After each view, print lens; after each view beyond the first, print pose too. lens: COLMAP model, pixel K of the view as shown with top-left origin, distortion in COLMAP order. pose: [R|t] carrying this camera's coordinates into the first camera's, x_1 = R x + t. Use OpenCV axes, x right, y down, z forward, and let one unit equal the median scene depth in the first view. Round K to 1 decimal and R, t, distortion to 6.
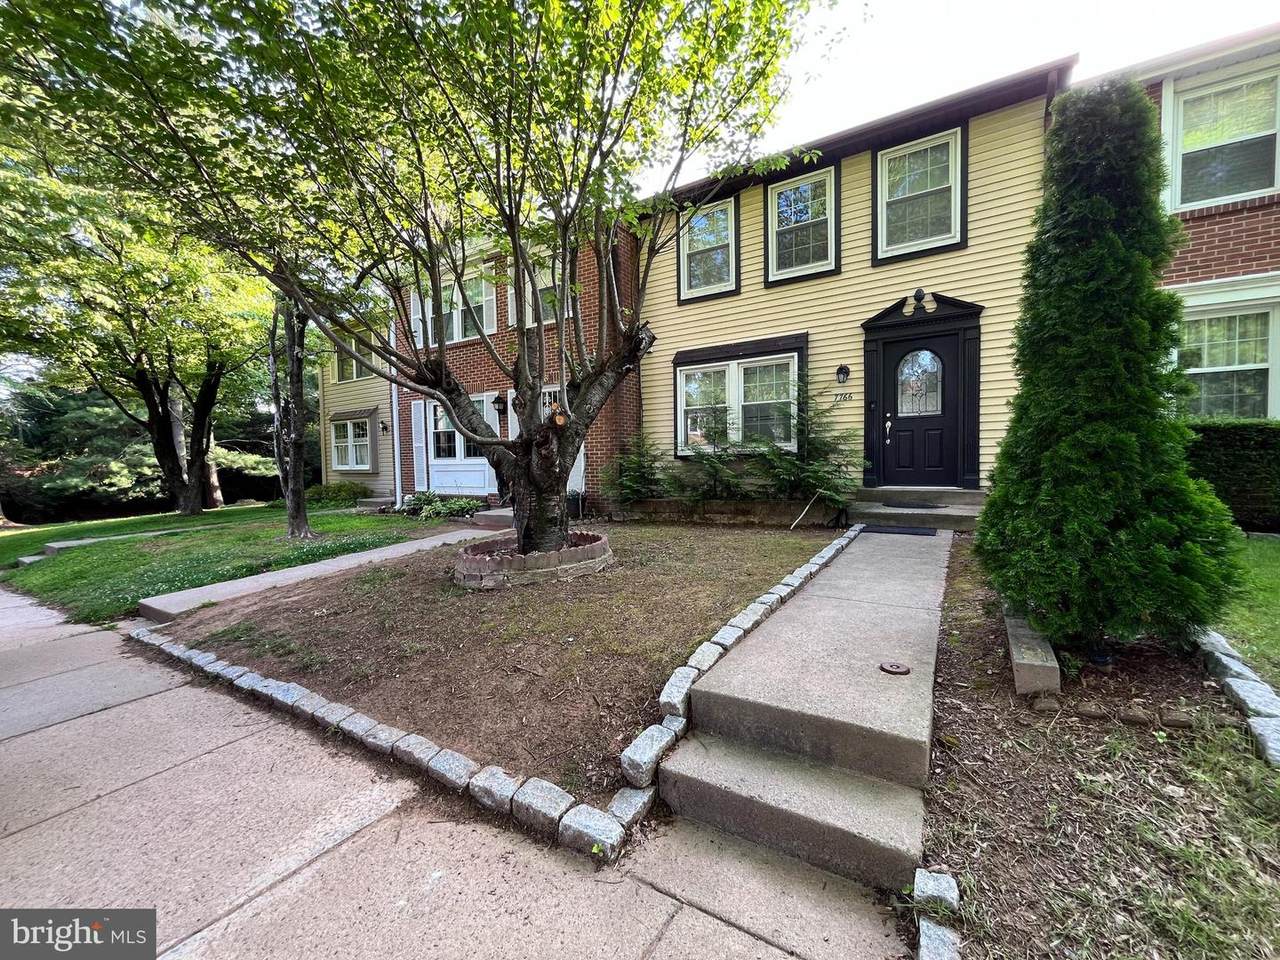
lens RADIAL K [[513.1, 0, 640.0], [0, 513.1, 480.0], [0, 0, 1]] dist [-0.002869, -0.000043]
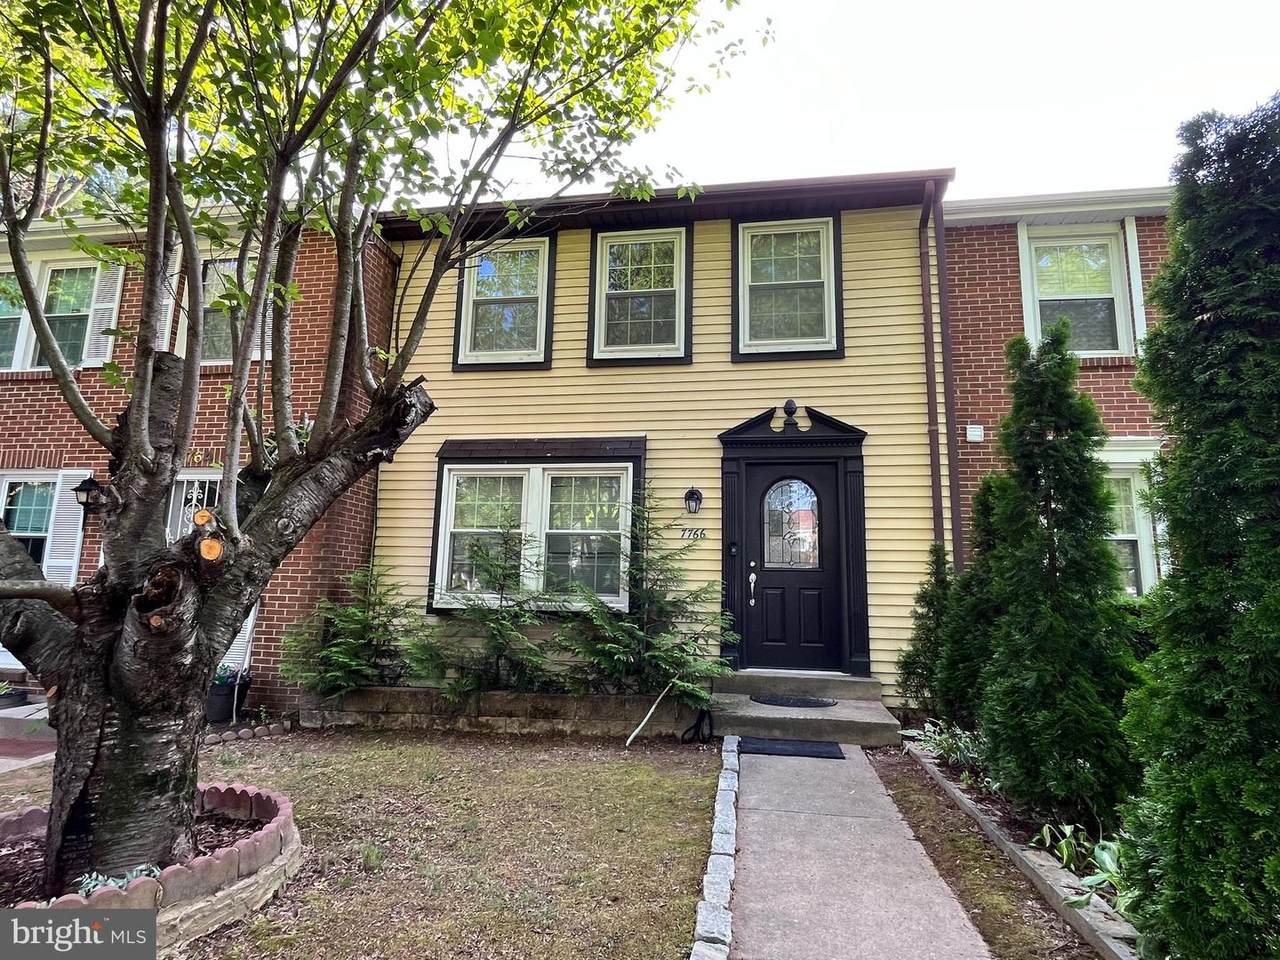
lens RADIAL K [[689.1, 0, 638.3], [0, 689.1, 484.7], [0, 0, 1]] dist [-0.001639, -0.000648]
pose [[0.920959, 0.102737, 0.375872, -0.041891], [-0.025568, 0.978470, -0.204798, -0.054518], [-0.388820, 0.179000, 0.903758, 0.285204]]
